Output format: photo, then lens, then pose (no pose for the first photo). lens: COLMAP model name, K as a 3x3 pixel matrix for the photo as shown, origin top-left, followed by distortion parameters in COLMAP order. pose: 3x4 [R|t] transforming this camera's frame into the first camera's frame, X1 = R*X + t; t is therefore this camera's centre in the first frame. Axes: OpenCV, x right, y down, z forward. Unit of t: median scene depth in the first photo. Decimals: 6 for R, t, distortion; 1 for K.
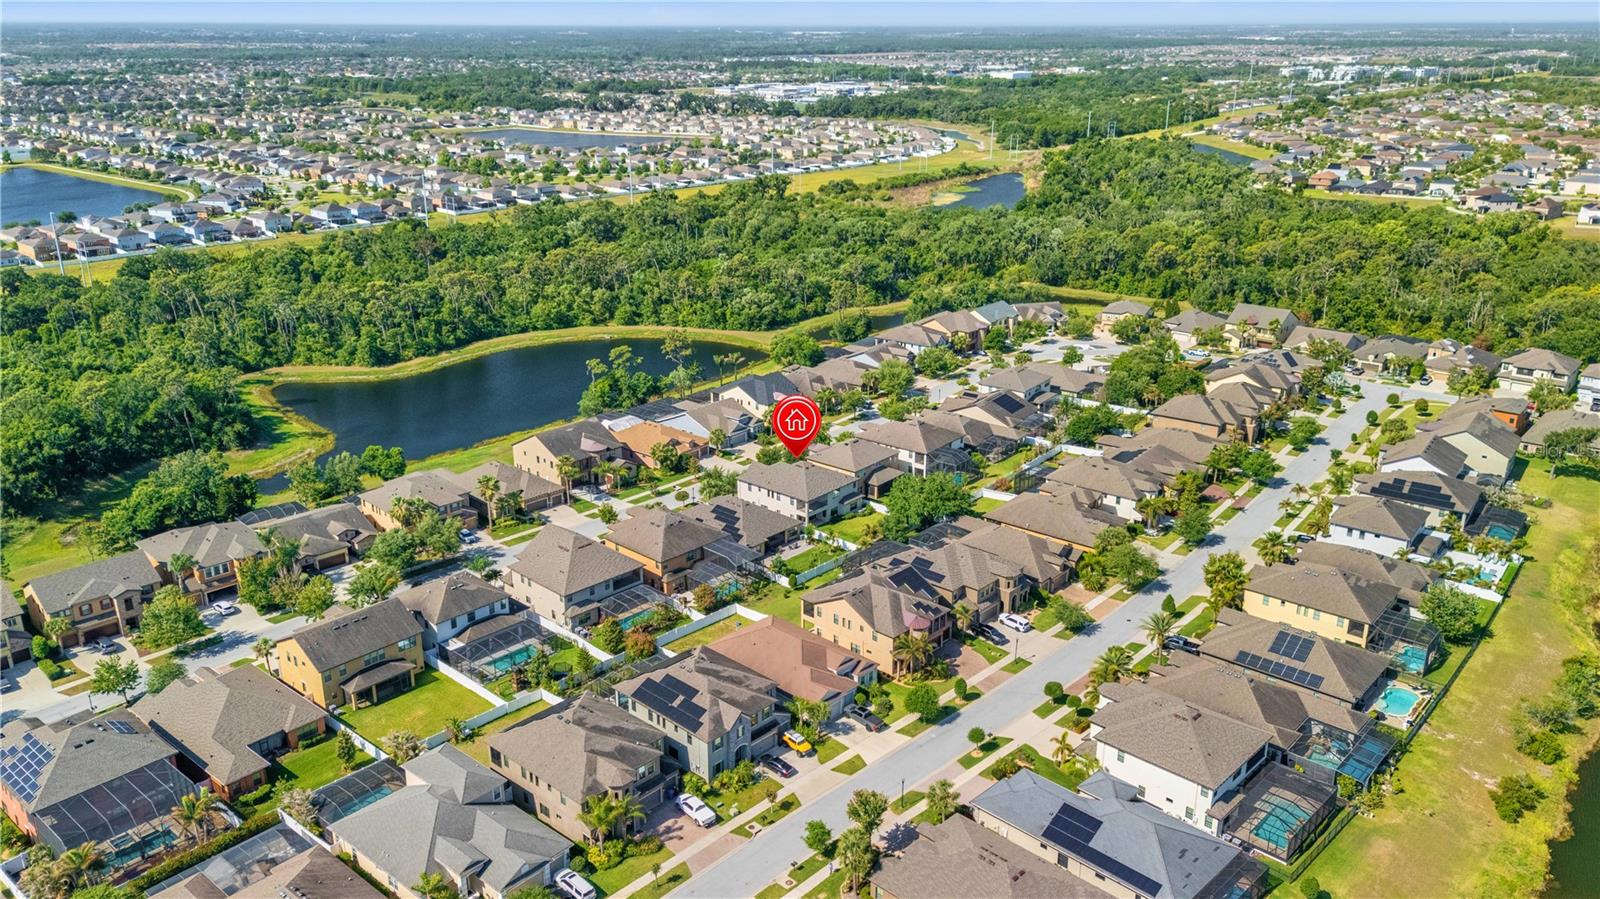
lens RADIAL K [[1179.0, 0, 800.0], [0, 1179.0, 449.5], [0, 0, 1]] dist [-0.000713, 0.001300]
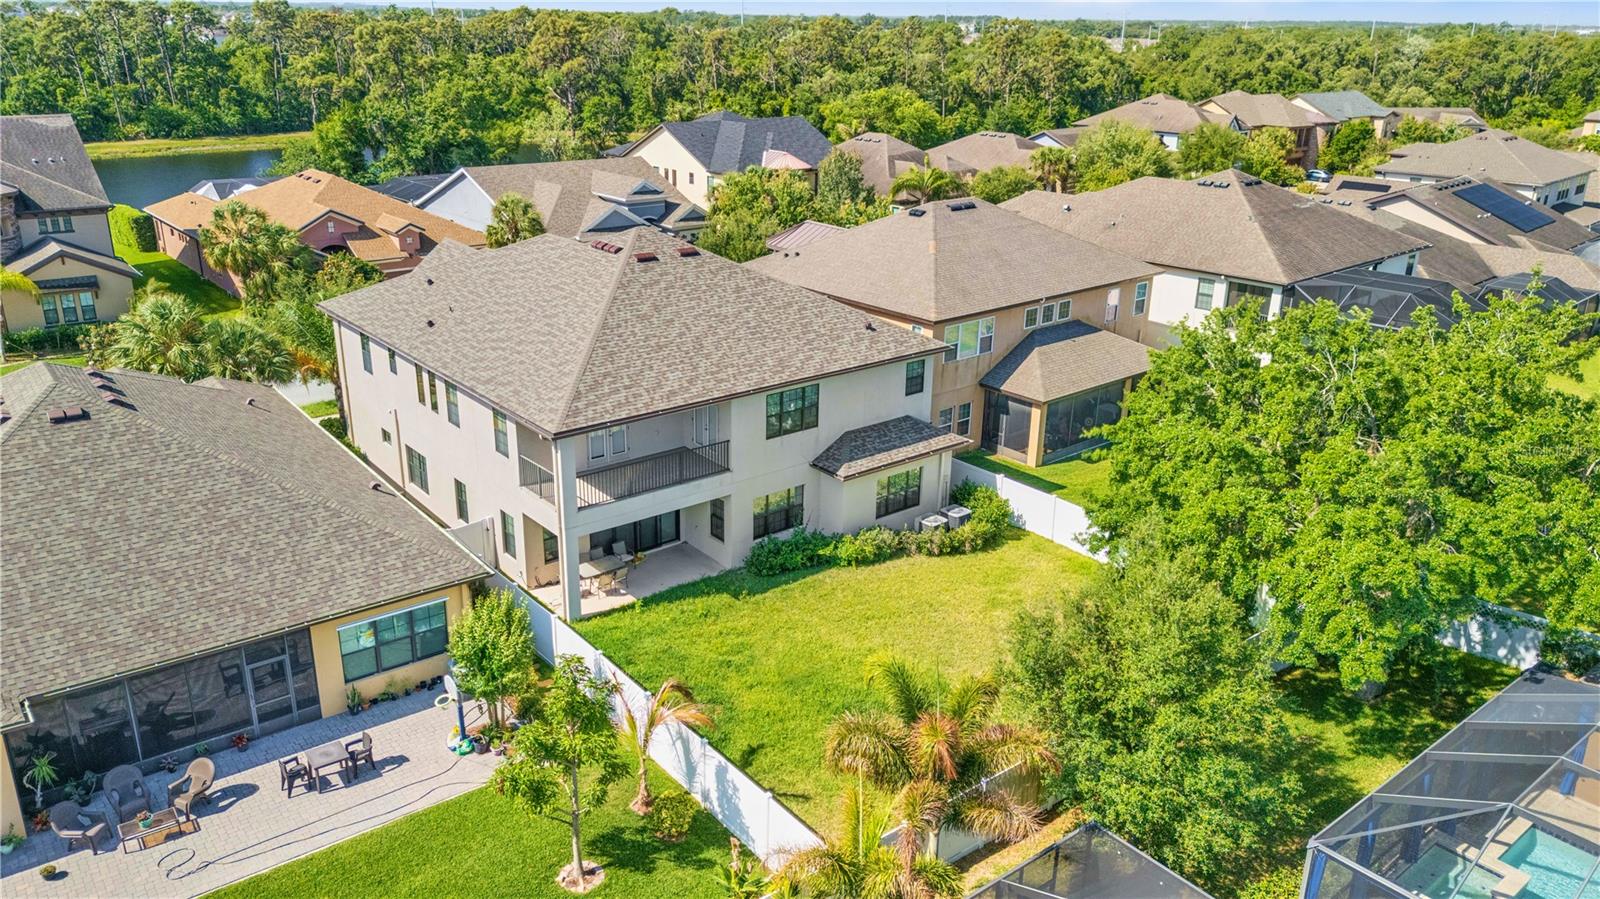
lens RADIAL K [[1179.0, 0, 800.0], [0, 1179.0, 449.5], [0, 0, 1]] dist [-0.000713, 0.001300]
pose [[0.986214, 0.074360, -0.147824, 0.056146], [-0.072613, 0.997212, 0.017191, 0.039219], [0.148690, -0.006221, 0.988864, 0.816139]]
